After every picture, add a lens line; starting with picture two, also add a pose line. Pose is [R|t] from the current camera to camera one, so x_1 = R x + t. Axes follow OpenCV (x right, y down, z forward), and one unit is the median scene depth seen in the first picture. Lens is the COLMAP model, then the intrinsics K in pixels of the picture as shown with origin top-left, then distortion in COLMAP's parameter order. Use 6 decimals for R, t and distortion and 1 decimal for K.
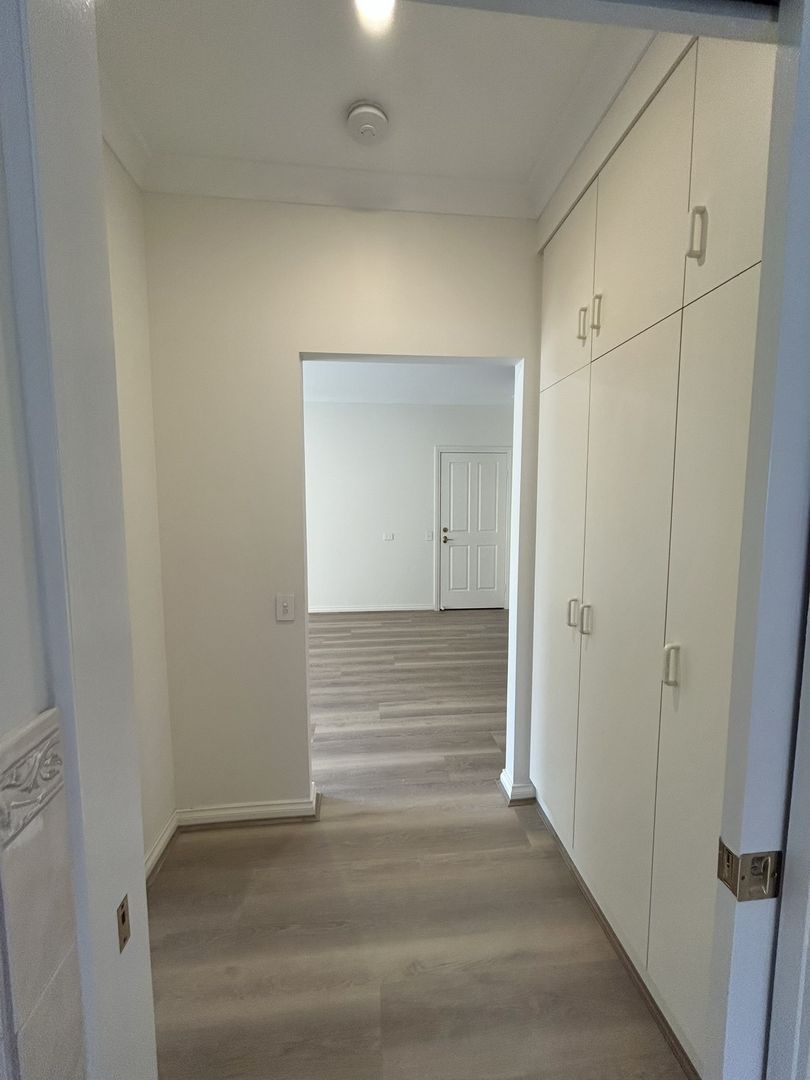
lens RADIAL K [[431.7, 0, 404.4], [0, 431.7, 541.2], [0, 0, 1]] dist [-0.002065, 0.001980]
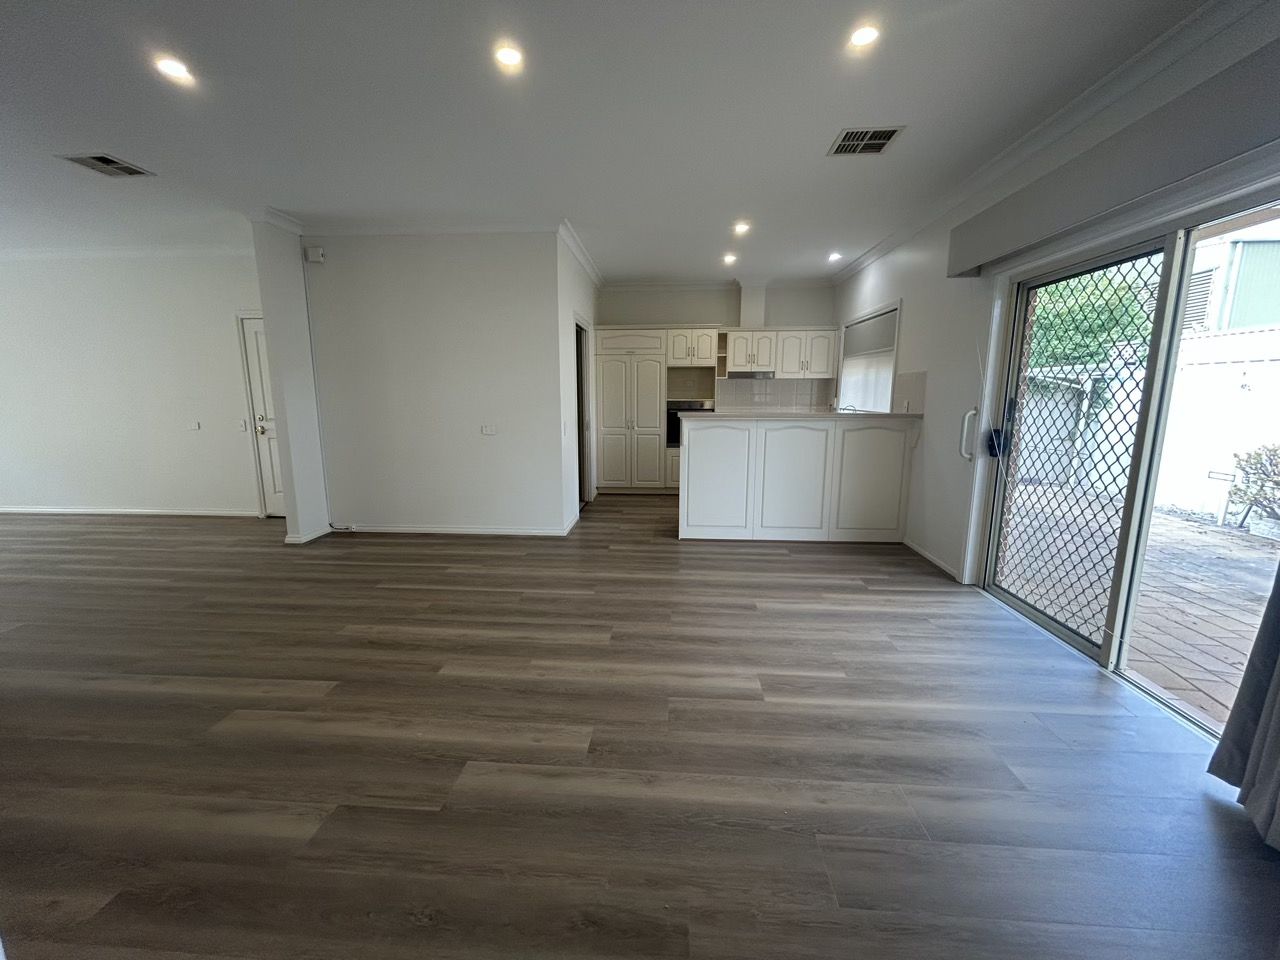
lens RADIAL K [[511.6, 0, 635.6], [0, 511.6, 480.1], [0, 0, 1]] dist [-0.002065, 0.001980]
pose [[0.983900, 0.029926, -0.176196, 0.948765], [-0.015260, 0.996348, 0.084012, -0.001641], [0.178067, -0.079970, 0.980763, 0.183642]]
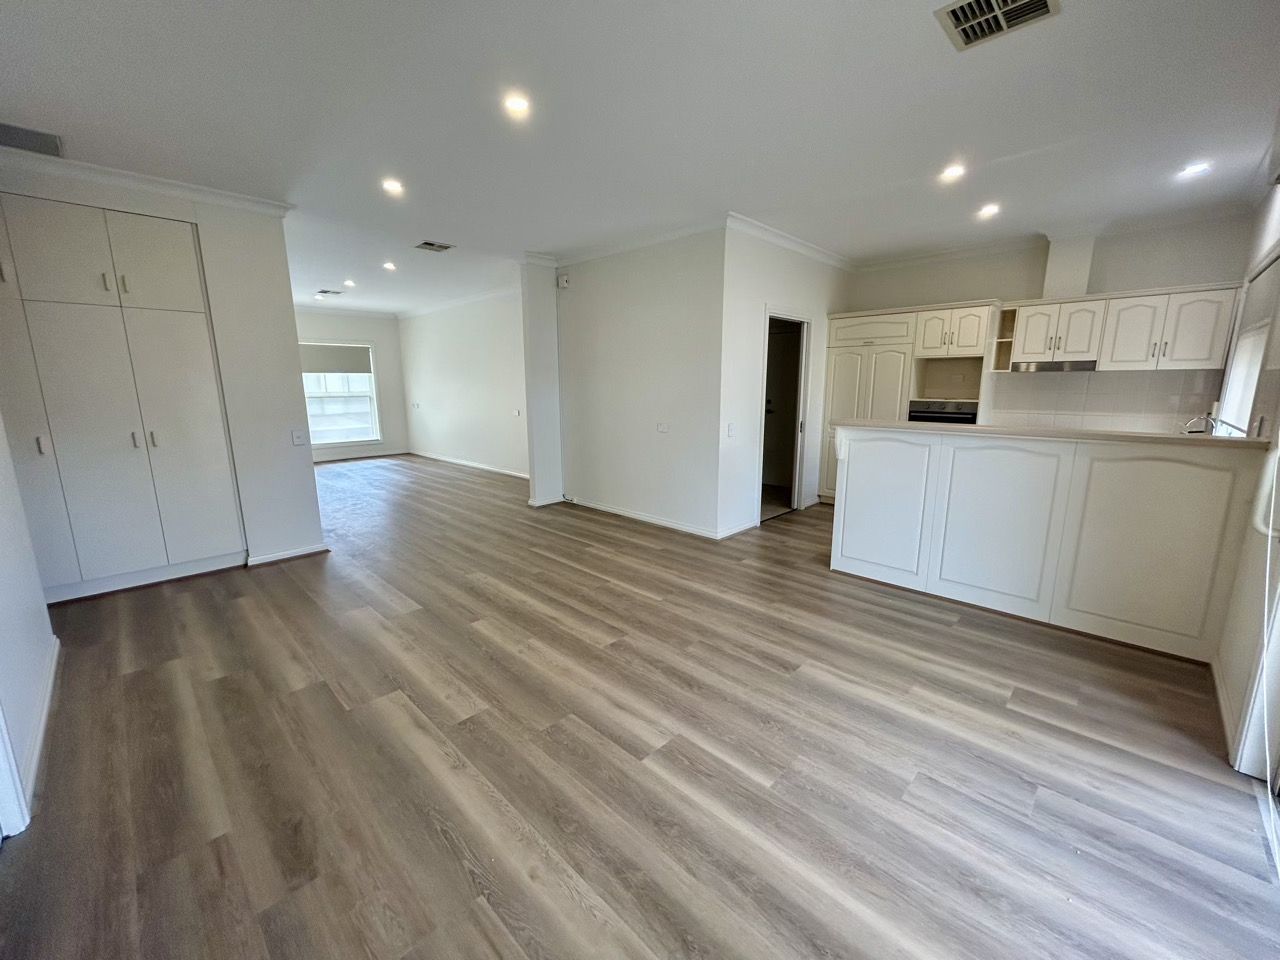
lens RADIAL K [[511.6, 0, 639.4], [0, 511.6, 477.7], [0, 0, 1]] dist [-0.002065, 0.001980]
pose [[0.639246, 0.138738, -0.756383, 1.257989], [-0.063255, 0.989744, 0.128083, -0.038610], [0.766396, -0.034032, 0.641466, 0.387152]]
